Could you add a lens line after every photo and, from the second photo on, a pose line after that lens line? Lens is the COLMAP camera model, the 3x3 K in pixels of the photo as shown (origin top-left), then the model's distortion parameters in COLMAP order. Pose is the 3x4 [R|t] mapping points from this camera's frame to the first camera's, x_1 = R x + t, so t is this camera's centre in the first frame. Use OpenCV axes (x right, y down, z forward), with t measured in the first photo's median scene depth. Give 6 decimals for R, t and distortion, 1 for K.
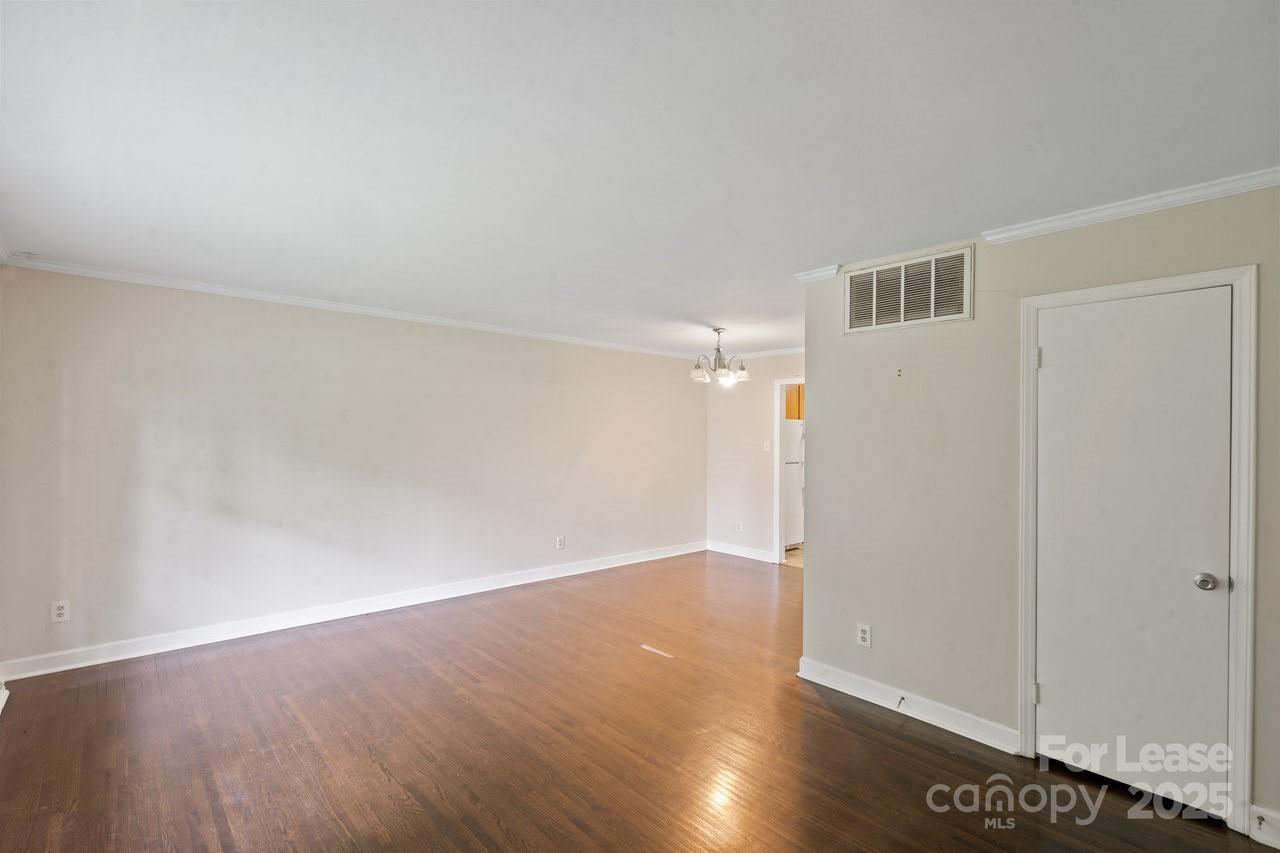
lens RADIAL K [[586.3, 0, 632.8], [0, 586.3, 436.9], [0, 0, 1]] dist [-0.002662, 0.000760]
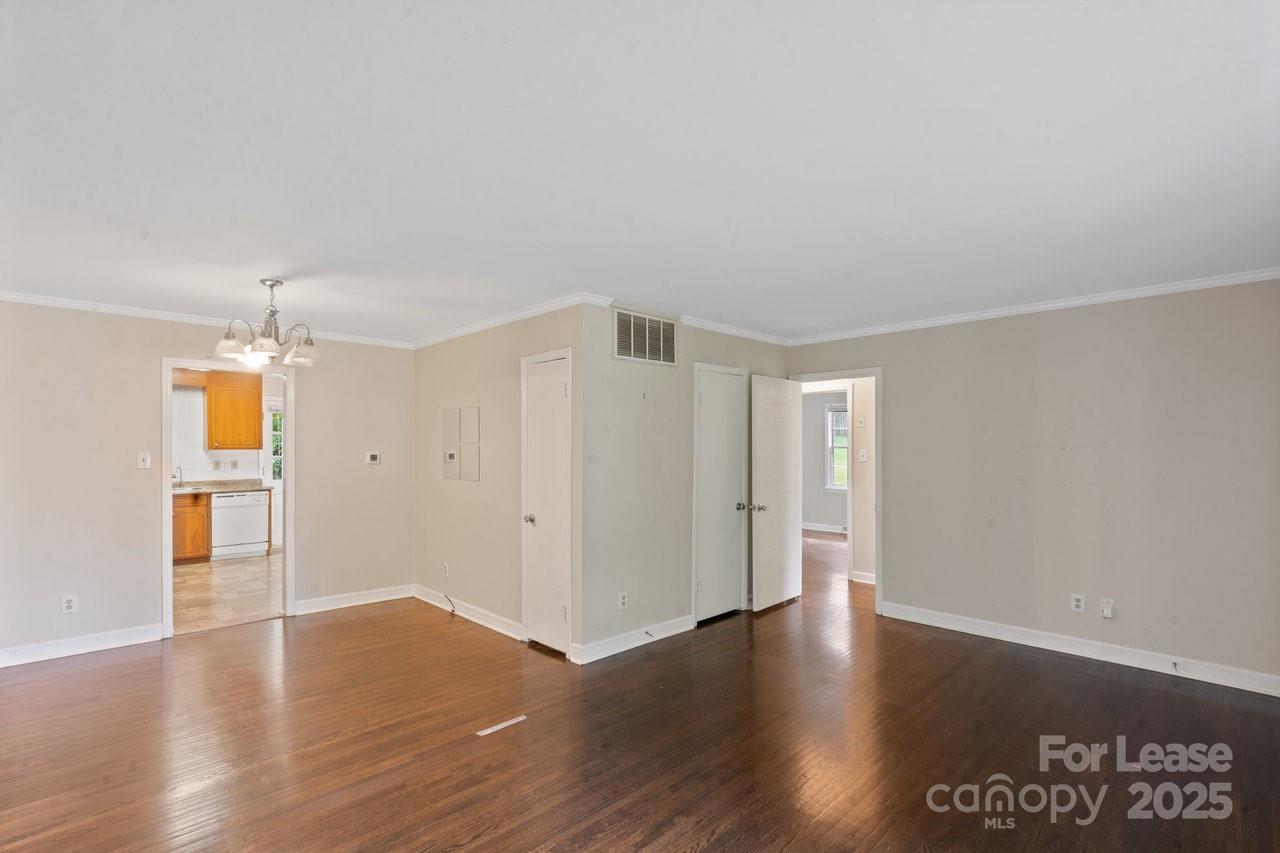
lens RADIAL K [[592.2, 0, 633.0], [0, 592.2, 445.6], [0, 0, 1]] dist [-0.002263, -0.000045]
pose [[-0.036935, -0.008510, 0.999281, -0.875521], [0.004714, 0.999951, 0.008690, -0.006062], [-0.999307, 0.005031, -0.036893, 1.022015]]
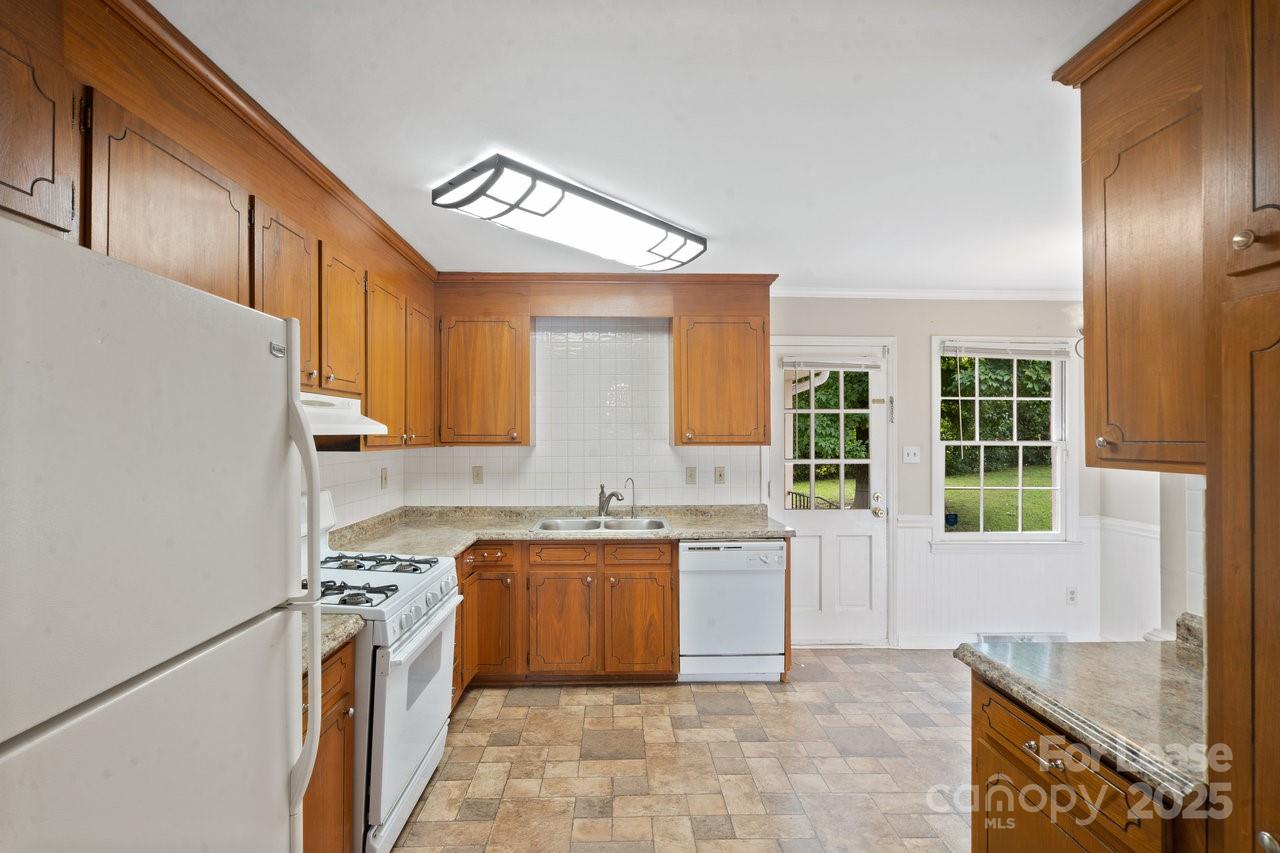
lens RADIAL K [[574.8, 0, 634.6], [0, 574.8, 430.3], [0, 0, 1]] dist [-0.000791, 0.000160]
pose [[0.639611, -0.001732, 0.768697, 0.553002], [0.006631, 0.999973, -0.003265, -0.004549], [-0.768670, 0.007186, 0.639605, 1.921096]]
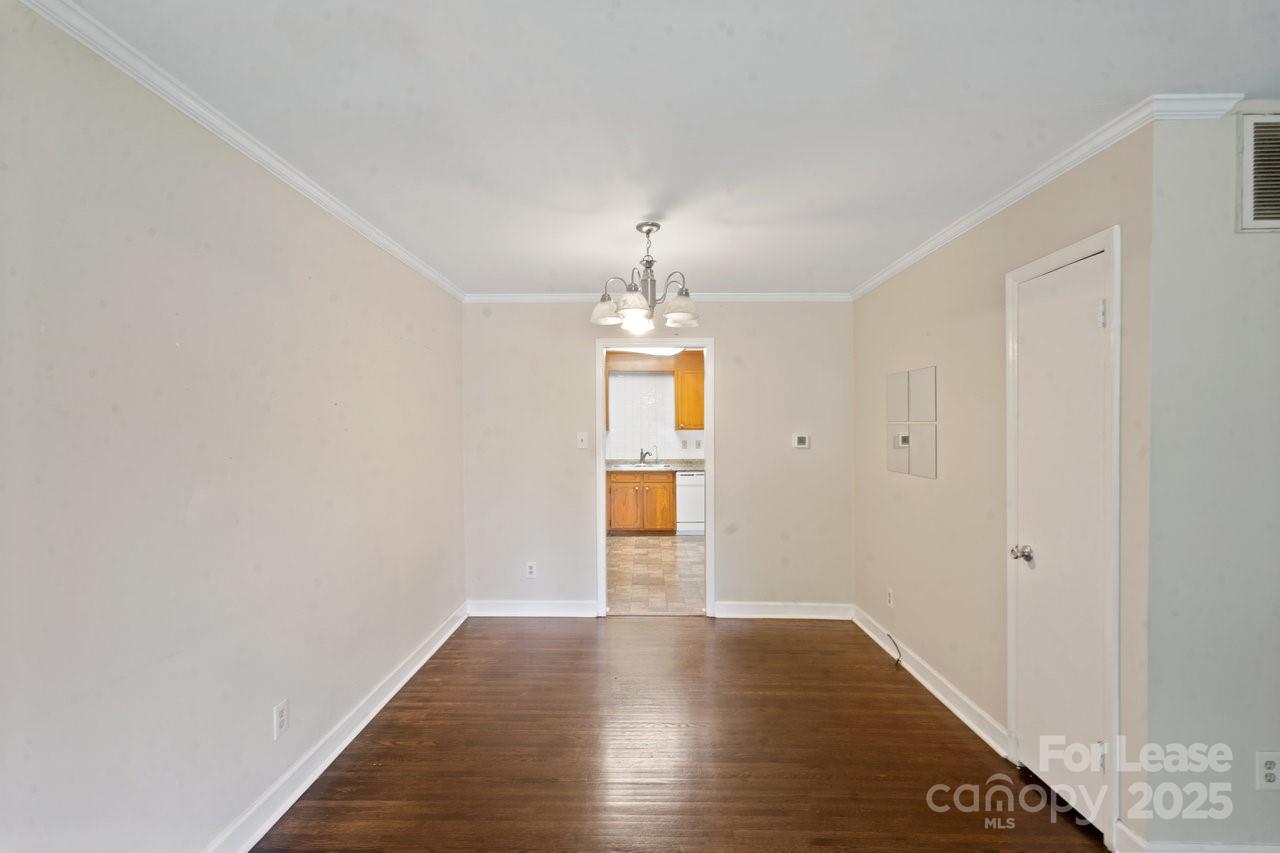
lens RADIAL K [[587.7, 0, 631.1], [0, 587.7, 431.6], [0, 0, 1]] dist [-0.000101, 0.001571]
pose [[0.683496, -0.016583, 0.729766, -0.430480], [0.012414, 0.999861, 0.011094, -0.001434], [-0.729849, 0.001477, 0.683607, 1.056726]]
